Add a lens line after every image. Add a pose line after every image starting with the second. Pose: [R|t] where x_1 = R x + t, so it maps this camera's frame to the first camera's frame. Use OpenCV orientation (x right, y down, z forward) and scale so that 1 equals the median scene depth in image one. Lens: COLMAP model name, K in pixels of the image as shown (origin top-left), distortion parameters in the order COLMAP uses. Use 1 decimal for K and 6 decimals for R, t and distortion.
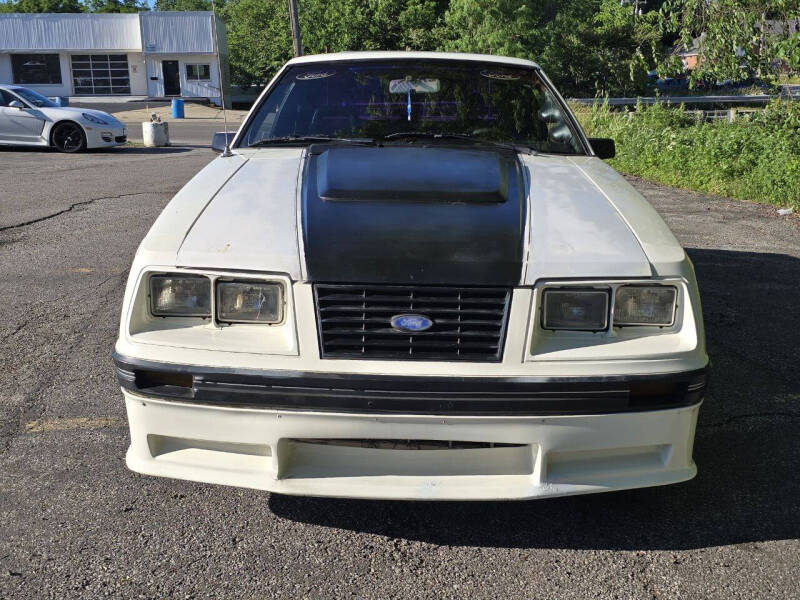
lens RADIAL K [[843.3, 0, 395.4], [0, 843.3, 302.5], [0, 0, 1]] dist [0.116738, -0.193017]
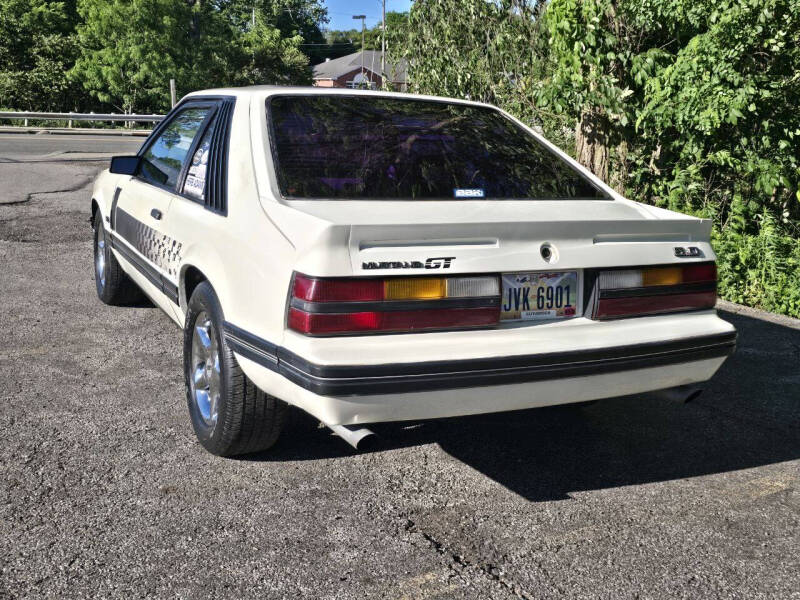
lens RADIAL K [[843.3, 0, 395.4], [0, 843.3, 302.5], [0, 0, 1]] dist [0.116738, -0.193017]
pose [[0.914289, -0.054958, 0.401318, -0.506435], [0.062015, 0.998065, -0.004607, -0.131320], [-0.400288, 0.029100, 0.915927, 0.395737]]
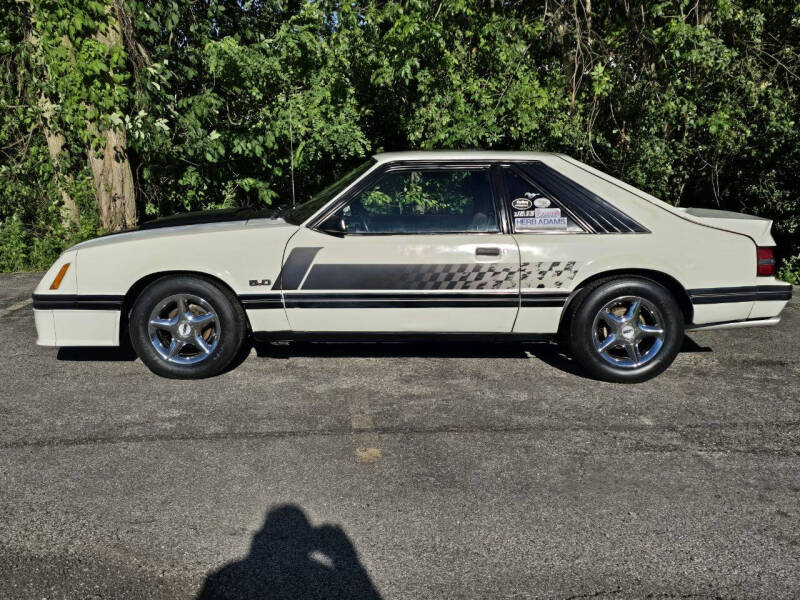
lens RADIAL K [[843.3, 0, 395.4], [0, 843.3, 302.5], [0, 0, 1]] dist [0.116738, -0.193017]
pose [[0.073551, -0.177750, 0.981323, -2.142976], [0.239714, 0.958291, 0.155612, -0.539321], [-0.968054, 0.223791, 0.113092, 1.862852]]
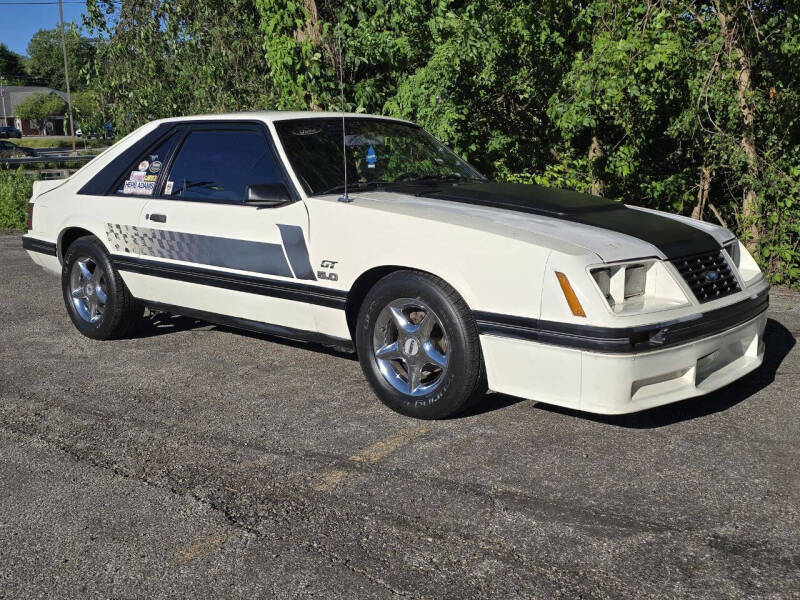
lens RADIAL K [[843.3, 0, 395.4], [0, 843.3, 302.5], [0, 0, 1]] dist [0.116738, -0.193017]
pose [[0.656911, -0.149849, 0.738927, -1.297120], [0.201087, 0.979372, 0.019842, -0.064416], [-0.726658, 0.135554, 0.673494, 0.278025]]
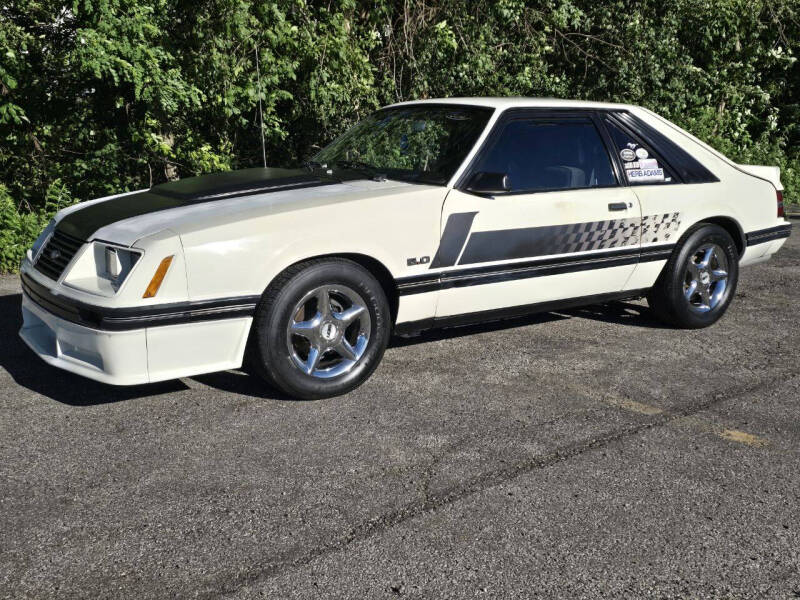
lens RADIAL K [[843.3, 0, 395.4], [0, 843.3, 302.5], [0, 0, 1]] dist [0.116738, -0.193017]
pose [[-0.510697, -0.194030, 0.837580, -1.554986], [0.191163, 0.924189, 0.330652, -0.790189], [-0.838239, 0.328978, -0.434889, 3.052036]]
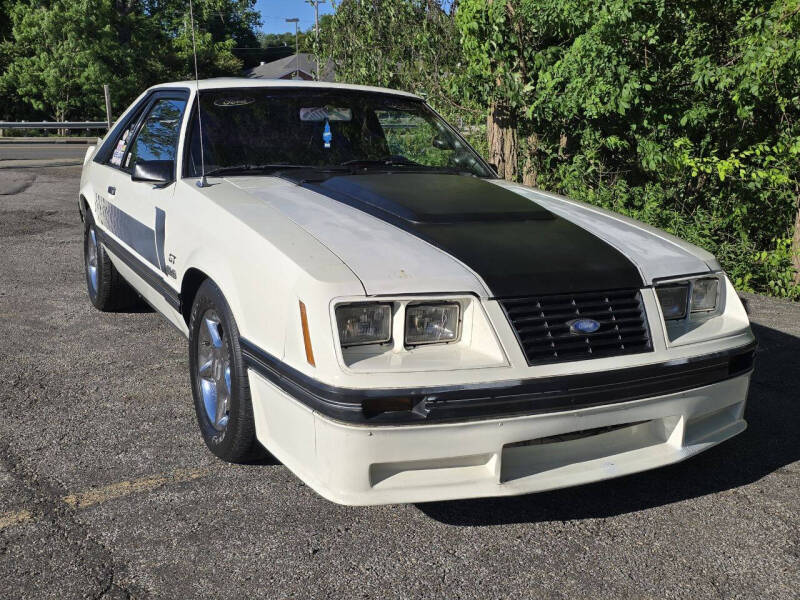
lens RADIAL K [[843.3, 0, 395.4], [0, 843.3, 302.5], [0, 0, 1]] dist [0.116738, -0.193017]
pose [[0.883875, -0.089224, 0.459133, -0.590134], [0.101105, 0.994875, -0.001301, -0.025238], [-0.456664, 0.047571, 0.888366, 0.080315]]
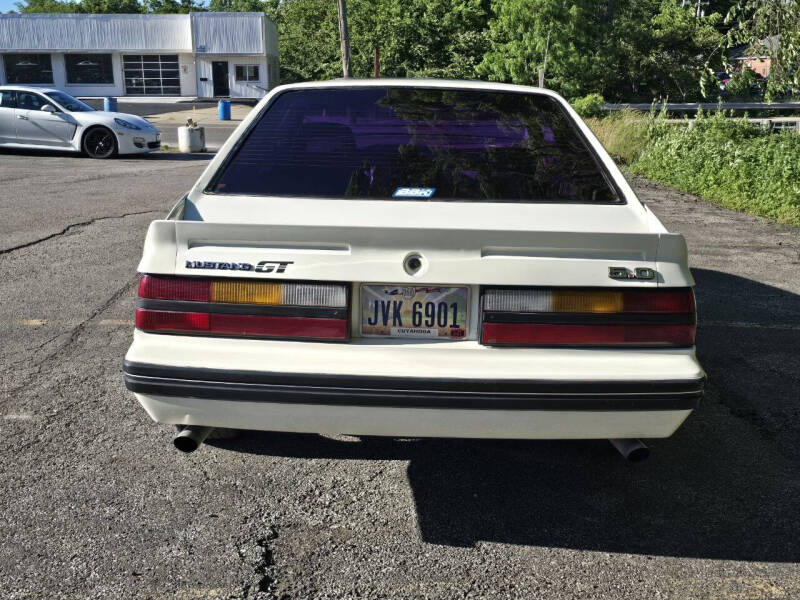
lens RADIAL K [[843.3, 0, 395.4], [0, 843.3, 302.5], [0, 0, 1]] dist [0.116738, -0.193017]
pose [[0.998060, 0.024071, -0.057420, 0.091755], [-0.024093, 0.999710, 0.000305, -0.142745], [0.057411, 0.001079, 0.998350, 0.362537]]
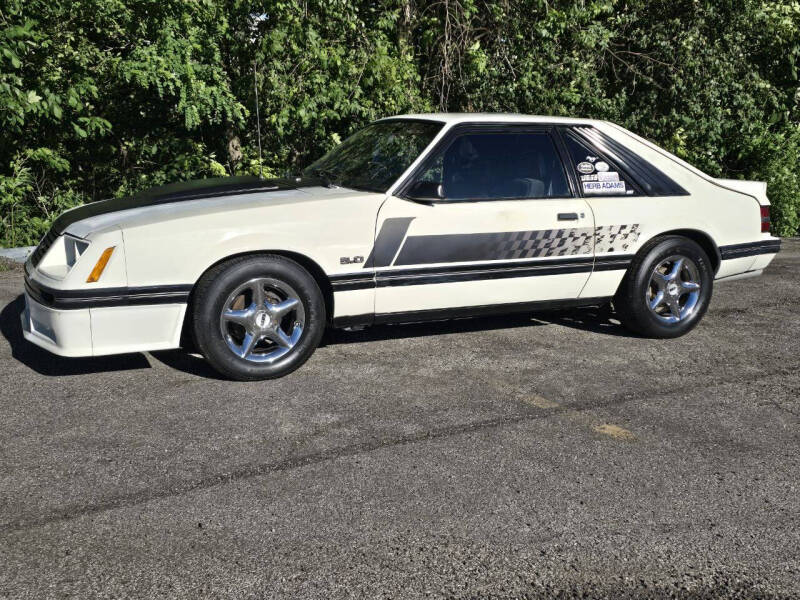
lens RADIAL K [[844.1, 0, 399.9], [0, 844.1, 310.1], [0, 0, 1]] dist [0.122431, -0.201960]
pose [[-0.372321, -0.200469, 0.906195, -1.850609], [0.203959, 0.934852, 0.290607, -0.725397], [-0.905416, 0.293025, -0.307178, 2.795846]]
